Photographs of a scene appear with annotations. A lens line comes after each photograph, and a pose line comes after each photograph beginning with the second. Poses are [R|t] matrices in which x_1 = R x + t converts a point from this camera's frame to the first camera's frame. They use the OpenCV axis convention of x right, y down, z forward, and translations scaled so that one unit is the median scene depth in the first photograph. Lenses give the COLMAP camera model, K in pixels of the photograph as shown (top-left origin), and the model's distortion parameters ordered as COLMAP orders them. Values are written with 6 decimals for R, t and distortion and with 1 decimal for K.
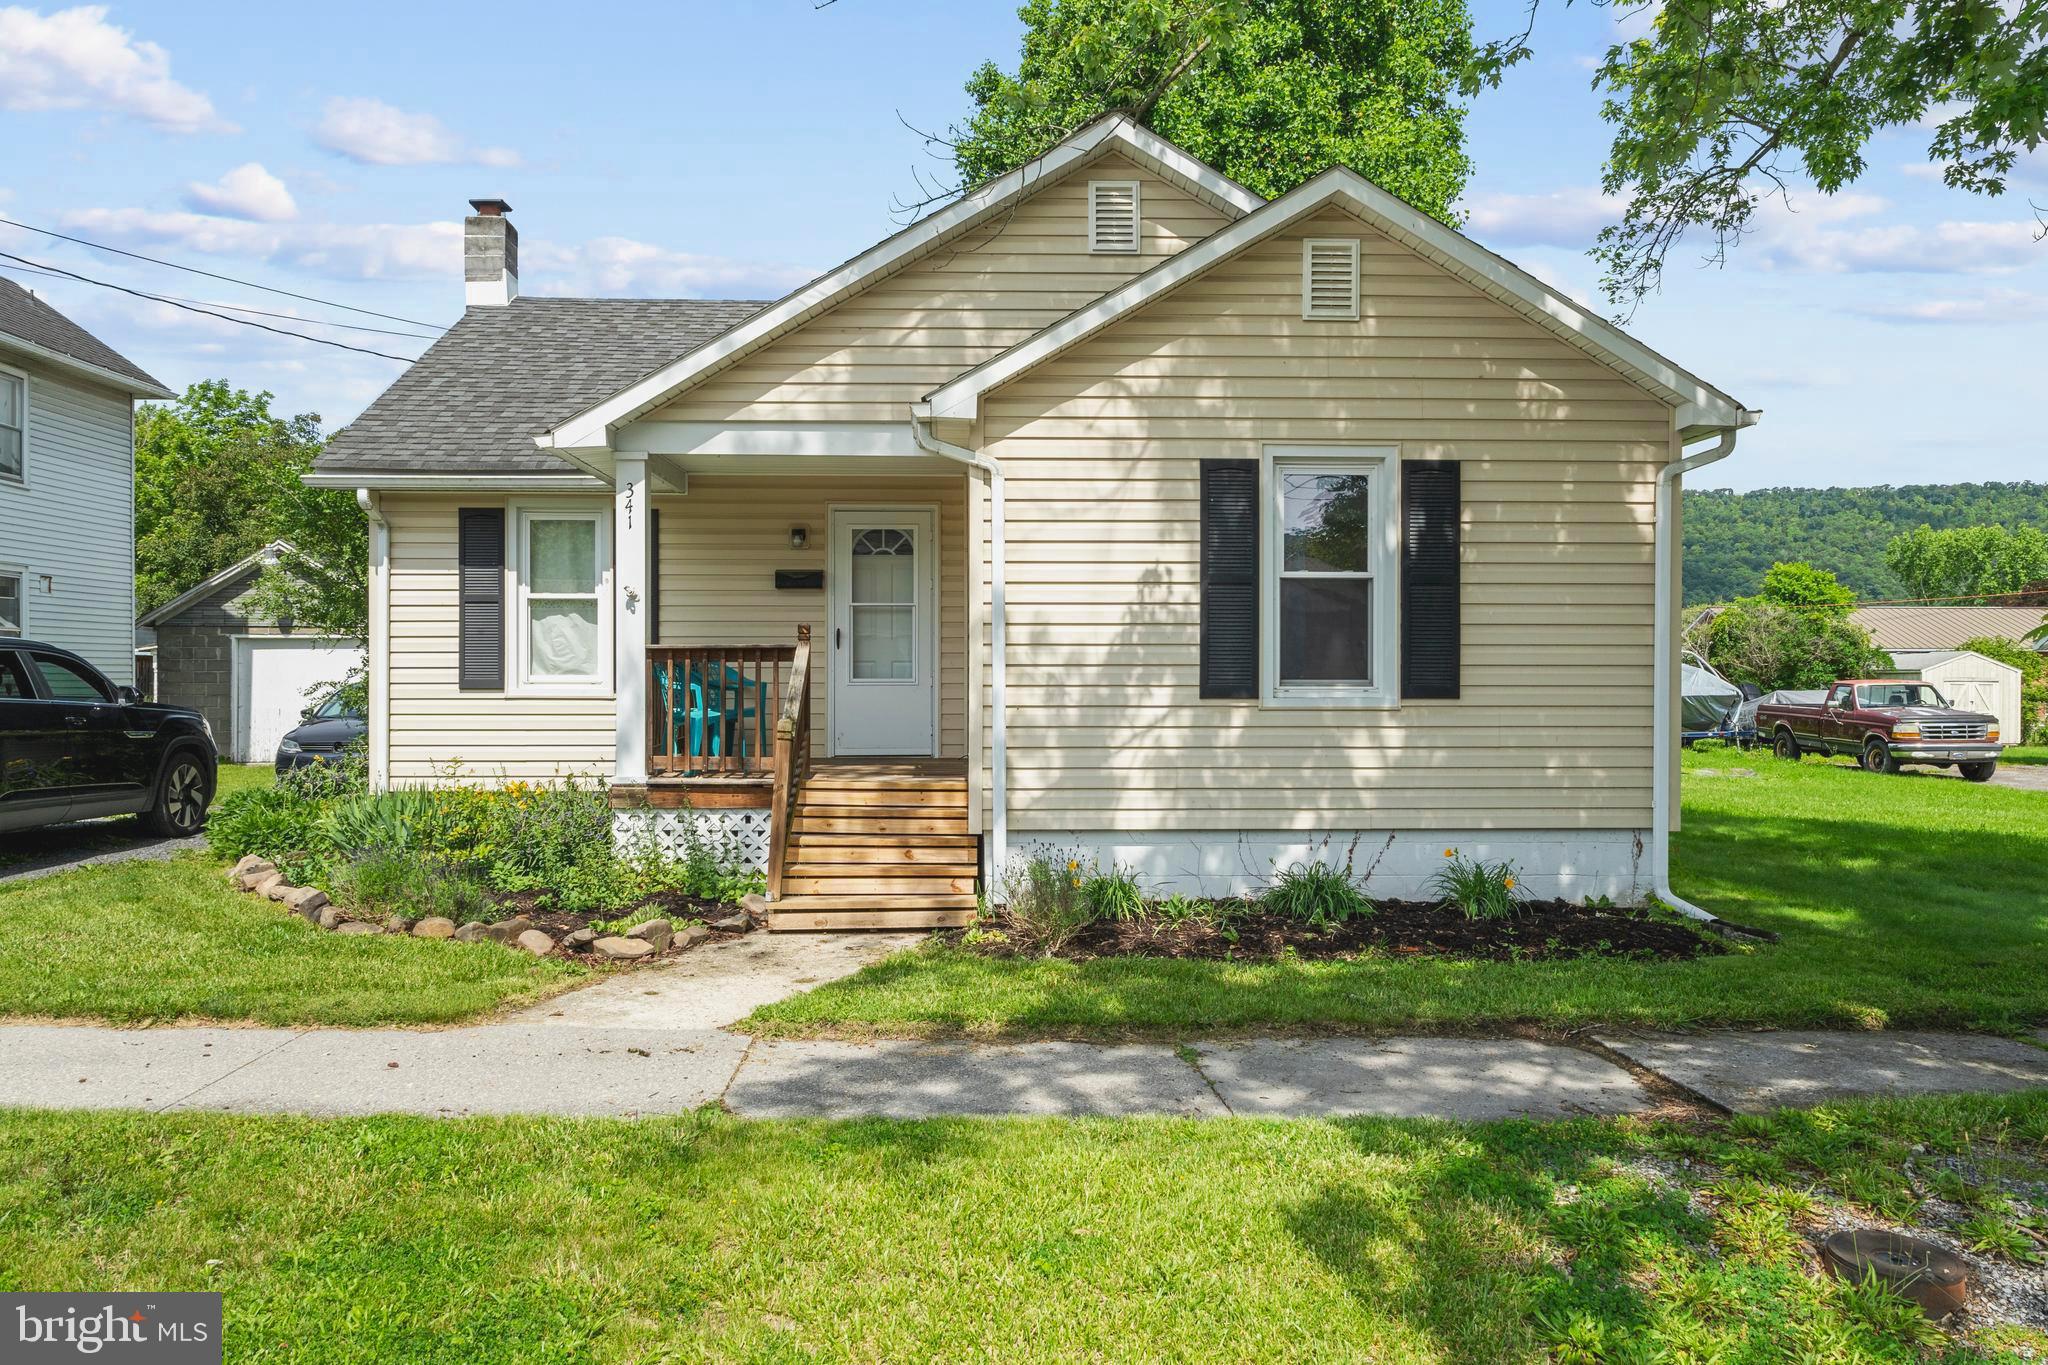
lens RADIAL K [[1401.0, 0, 1045.7], [0, 1401.0, 681.5], [0, 0, 1]] dist [-0.004349, 0.000828]
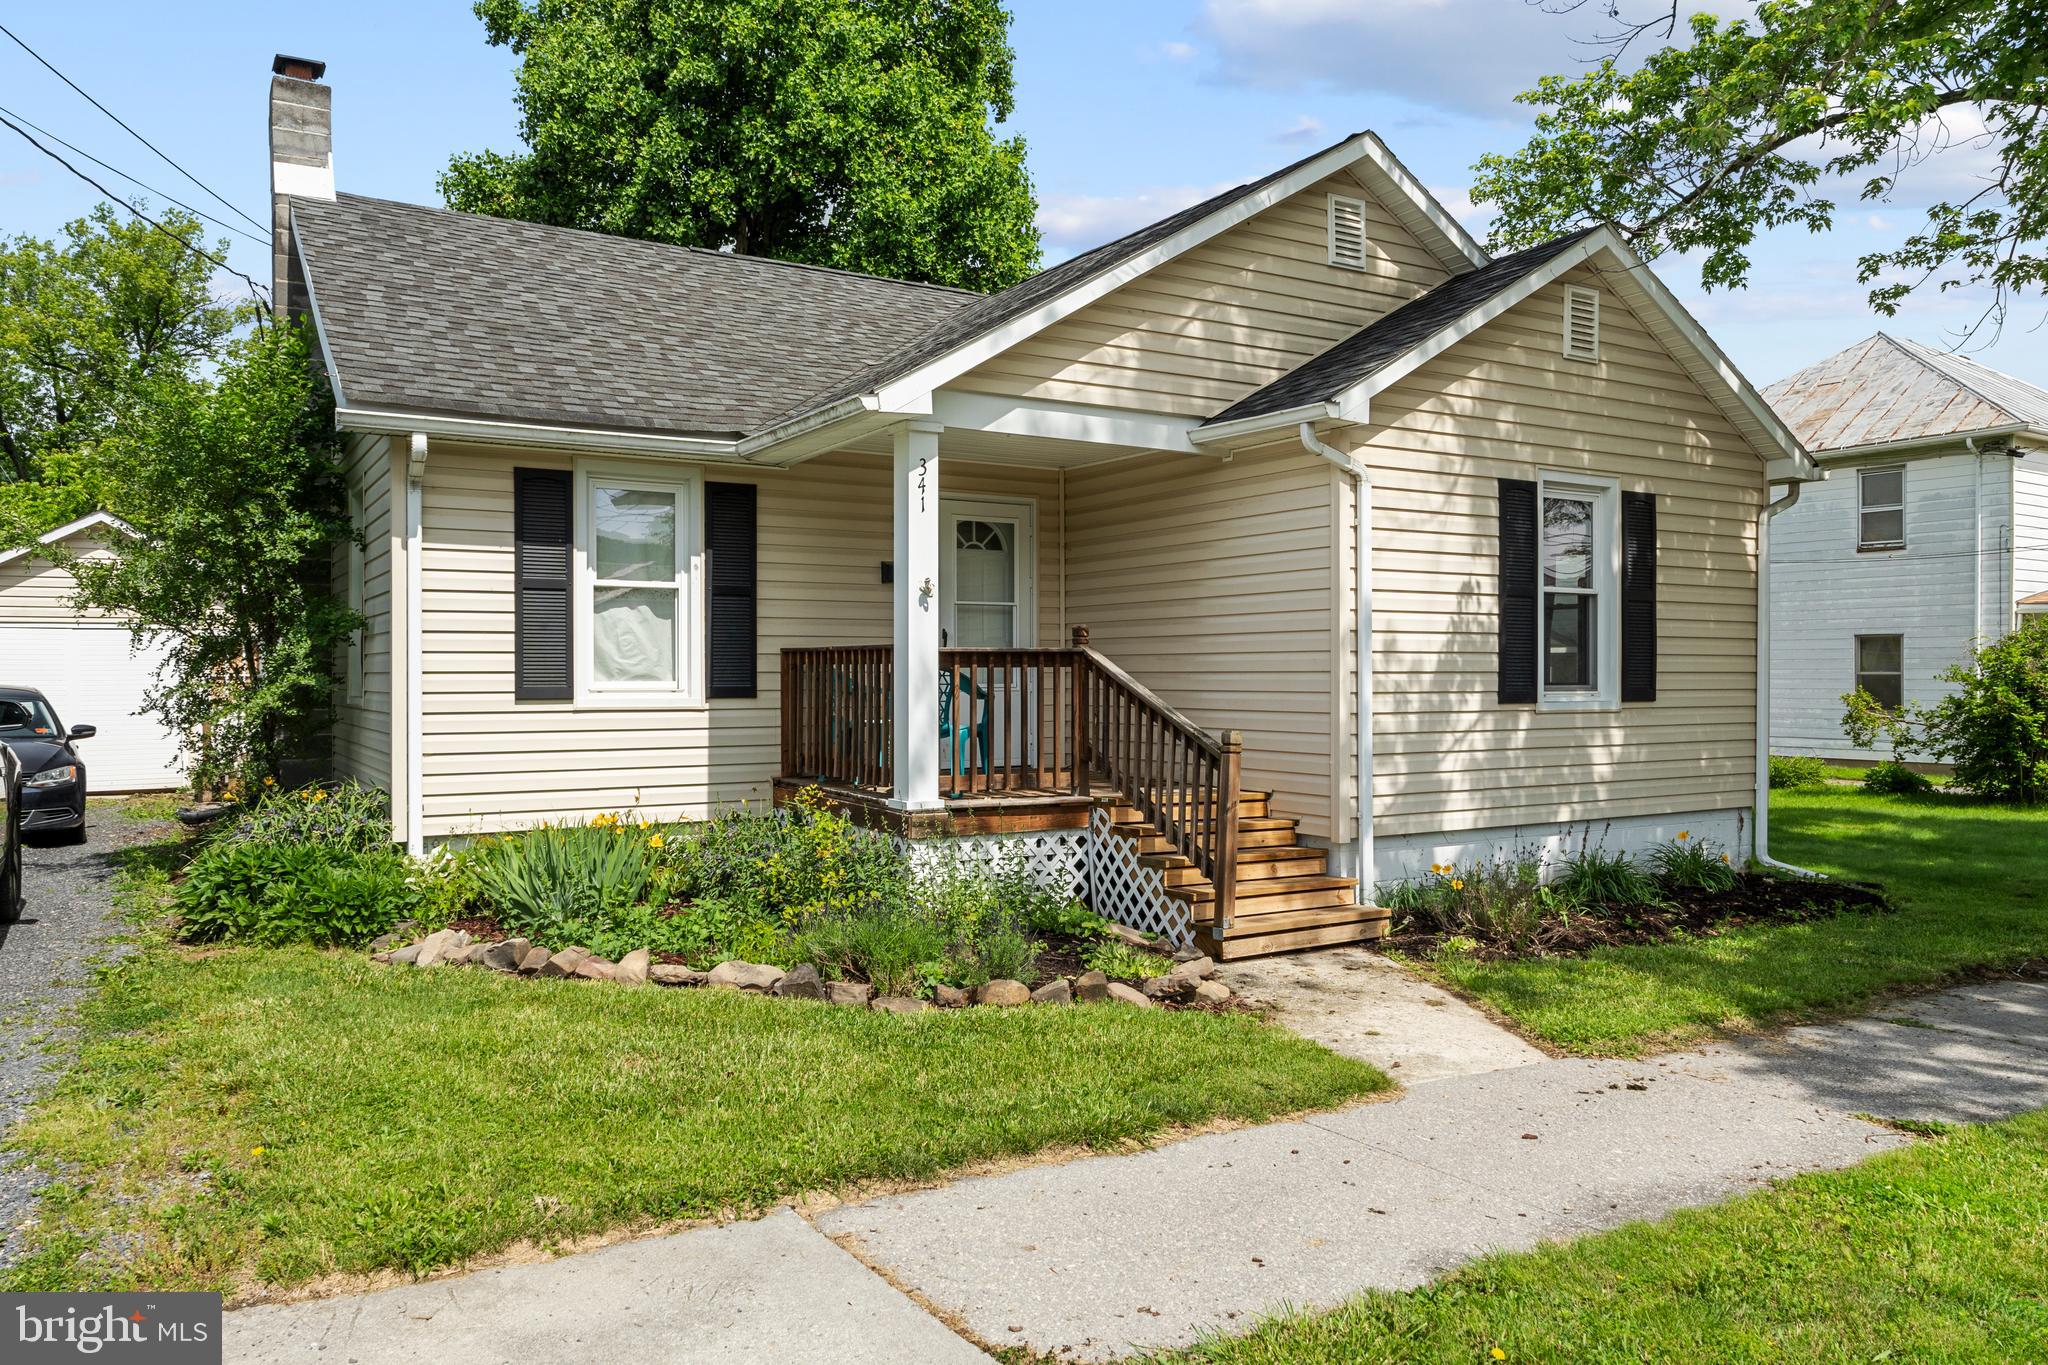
lens RADIAL K [[1401.0, 0, 1045.7], [0, 1401.0, 681.5], [0, 0, 1]] dist [-0.004349, 0.000828]
pose [[0.879439, -0.002907, 0.476002, -0.693862], [0.001621, 0.999994, 0.003113, -0.008638], [-0.476008, -0.001966, 0.879439, 0.226557]]
